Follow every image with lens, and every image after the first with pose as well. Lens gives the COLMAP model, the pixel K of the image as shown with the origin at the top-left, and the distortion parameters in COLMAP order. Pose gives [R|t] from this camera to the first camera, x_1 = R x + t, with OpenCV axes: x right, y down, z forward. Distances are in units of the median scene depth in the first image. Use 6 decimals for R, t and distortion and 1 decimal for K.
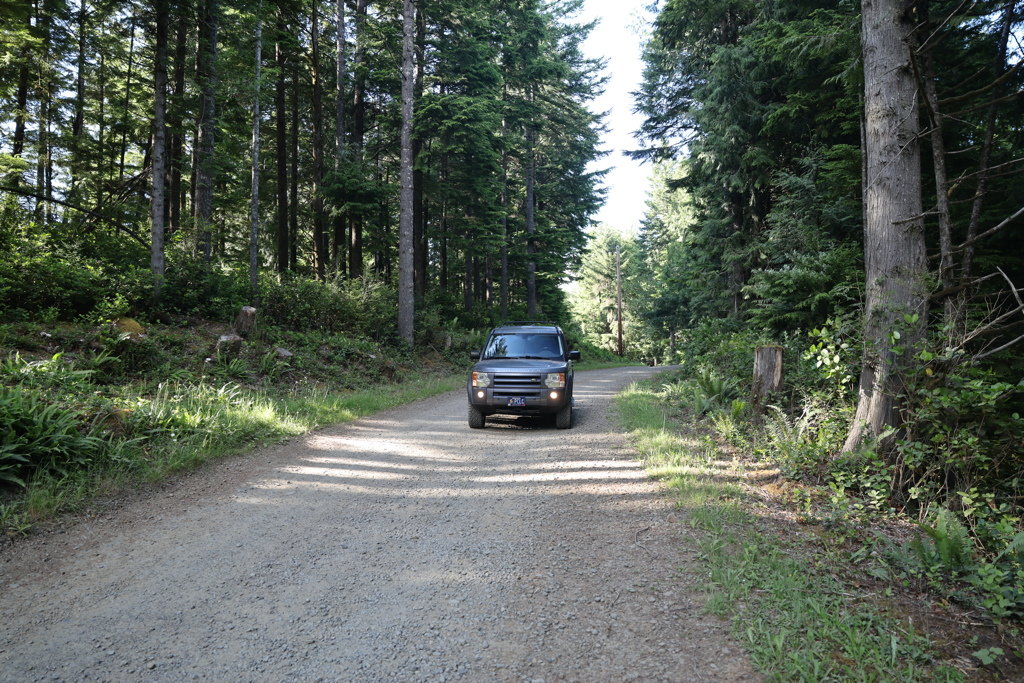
lens RADIAL K [[702.4, 0, 507.9], [0, 702.4, 355.6], [0, 0, 1]] dist [-0.111657, 0.000517]
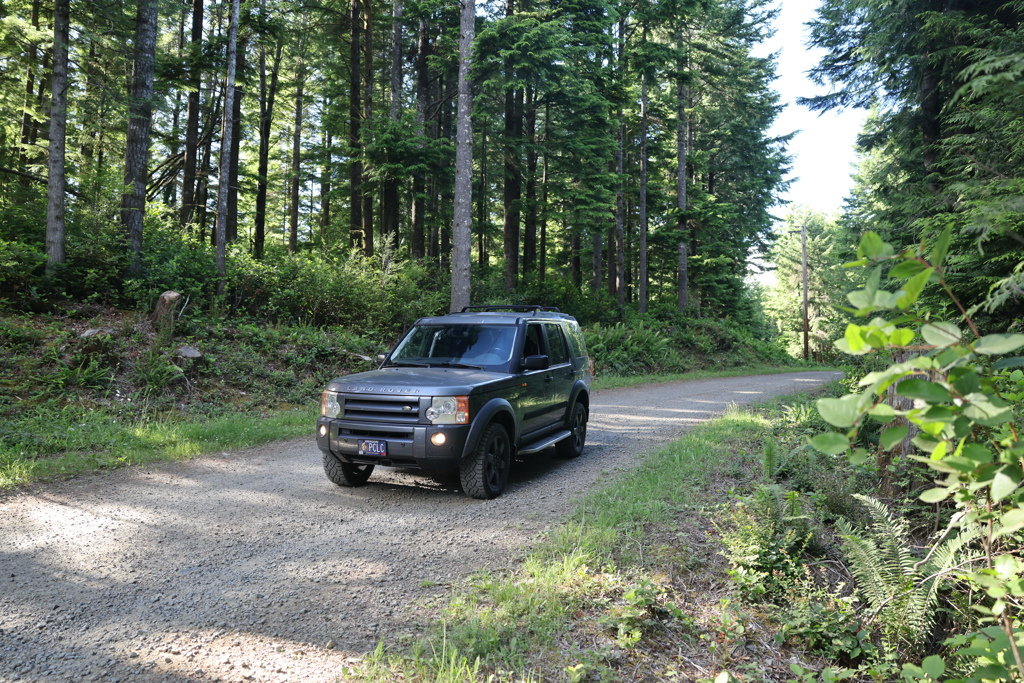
lens RADIAL K [[716.4, 0, 508.8], [0, 716.4, 351.3], [0, 0, 1]] dist [-0.093324, 0.058309]
pose [[0.960494, 0.006375, -0.278228, 0.049159], [-0.007771, 0.999962, -0.003917, -0.001421], [0.278193, 0.005925, 0.960507, 0.092017]]
